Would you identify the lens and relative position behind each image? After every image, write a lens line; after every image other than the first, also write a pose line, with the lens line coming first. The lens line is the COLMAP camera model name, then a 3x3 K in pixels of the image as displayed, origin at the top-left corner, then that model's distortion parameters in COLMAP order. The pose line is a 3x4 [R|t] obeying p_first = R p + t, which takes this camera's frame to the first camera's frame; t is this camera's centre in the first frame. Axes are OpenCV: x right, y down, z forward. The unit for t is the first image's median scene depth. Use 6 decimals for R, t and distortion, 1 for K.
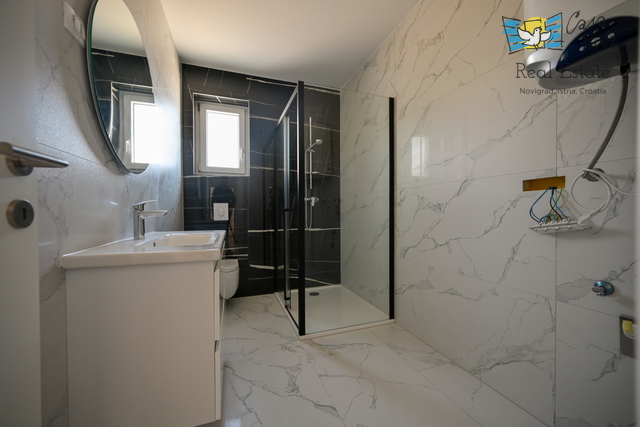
lens RADIAL K [[251.2, 0, 320.0], [0, 251.2, 213.5], [0, 0, 1]] dist [-0.000480, -0.000189]
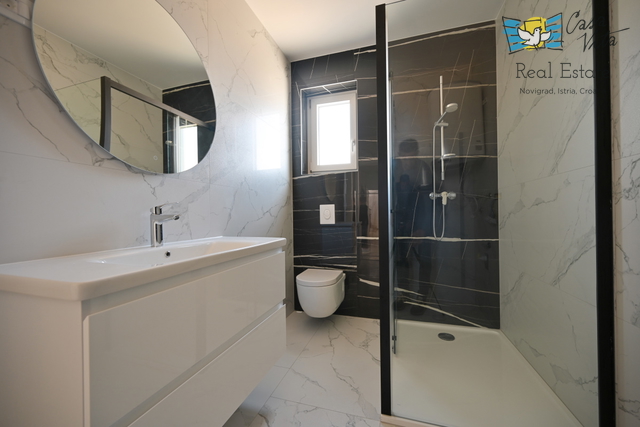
lens RADIAL K [[251.2, 0, 320.0], [0, 251.2, 213.5], [0, 0, 1]] dist [-0.000480, -0.000189]
pose [[0.799682, -0.007431, -0.600378, 0.113968], [0.002797, 0.999959, -0.008651, -0.002112], [0.600417, 0.005239, 0.799670, 0.267505]]
